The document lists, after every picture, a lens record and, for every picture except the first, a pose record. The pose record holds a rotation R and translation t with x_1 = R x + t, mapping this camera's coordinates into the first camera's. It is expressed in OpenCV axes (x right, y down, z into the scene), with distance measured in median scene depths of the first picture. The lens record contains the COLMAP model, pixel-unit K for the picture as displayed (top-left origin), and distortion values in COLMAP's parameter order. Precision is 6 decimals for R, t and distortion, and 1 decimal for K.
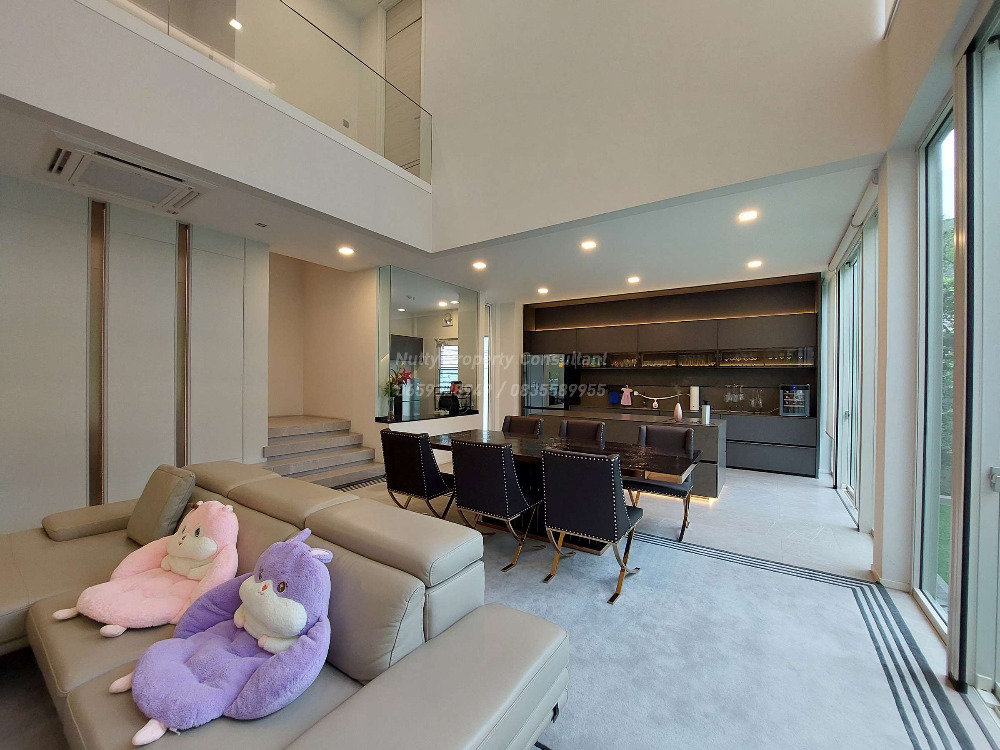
lens RADIAL K [[402.2, 0, 498.1], [0, 402.2, 381.3], [0, 0, 1]] dist [-0.021523, 0.001774]
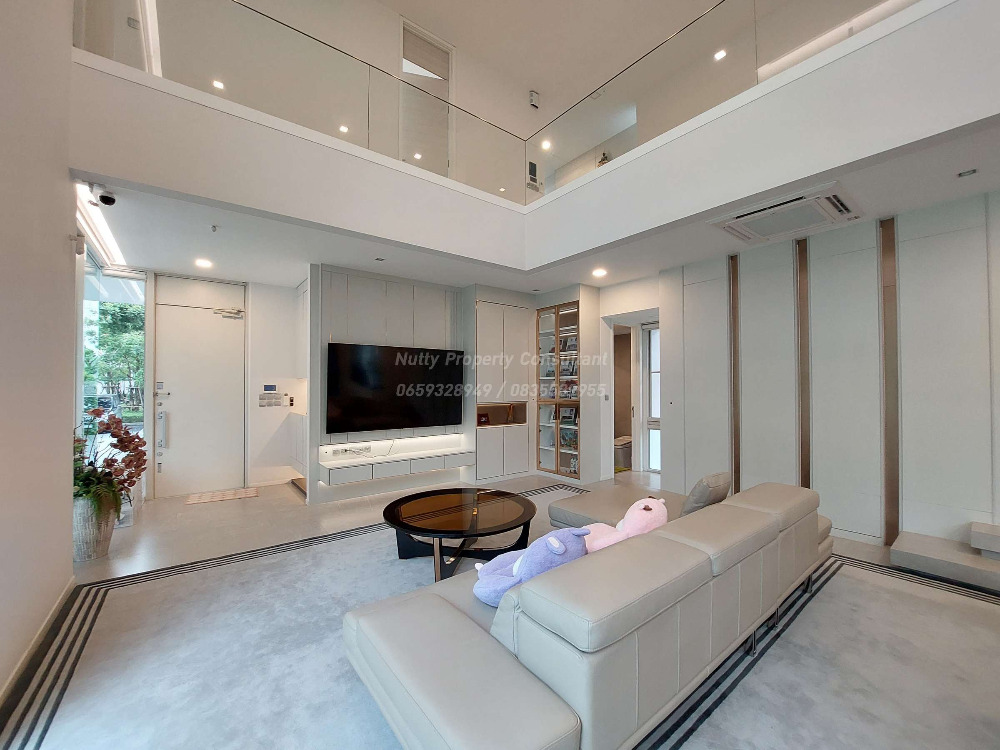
lens RADIAL K [[402.2, 0, 493.8], [0, 402.2, 383.8], [0, 0, 1]] dist [-0.021523, 0.001774]
pose [[-0.315942, -0.015751, -0.948648, 0.209672], [-0.006819, 0.999874, -0.014331, -0.011518], [0.948754, 0.001942, -0.316009, 0.319836]]
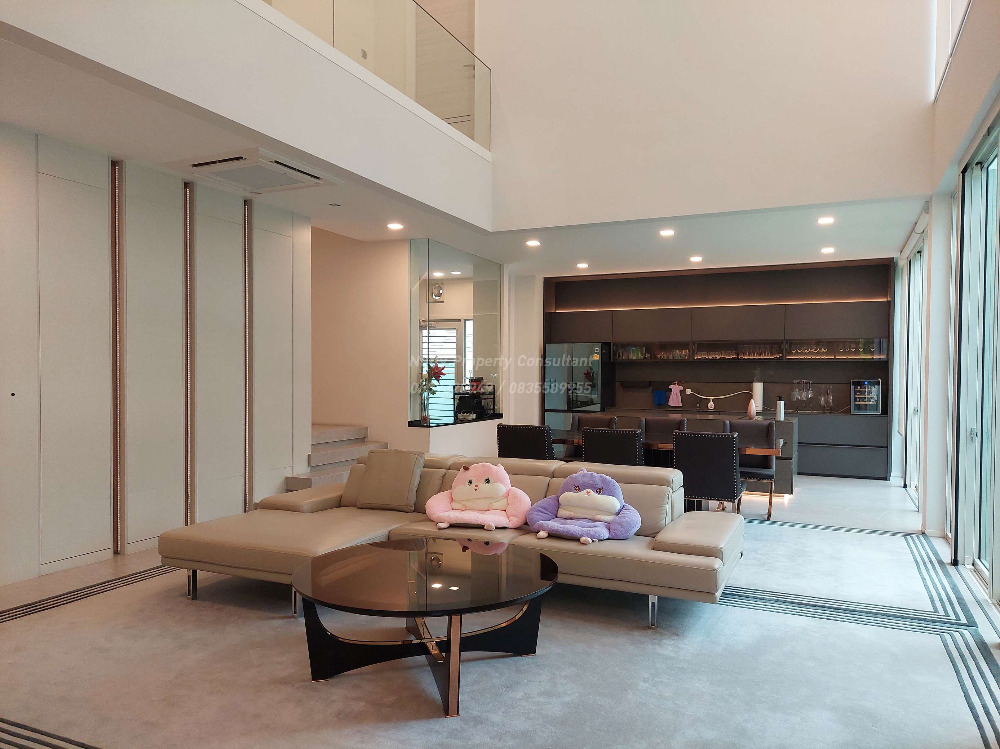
lens RADIAL K [[721.3, 0, 518.5], [0, 721.3, 390.9], [0, 0, 1]] dist [0.067684, -0.060026]
pose [[0.982316, -0.006858, 0.187103, -0.363206], [0.003505, 0.999827, 0.018243, 0.000798], [-0.187196, -0.017264, 0.982171, -0.512678]]
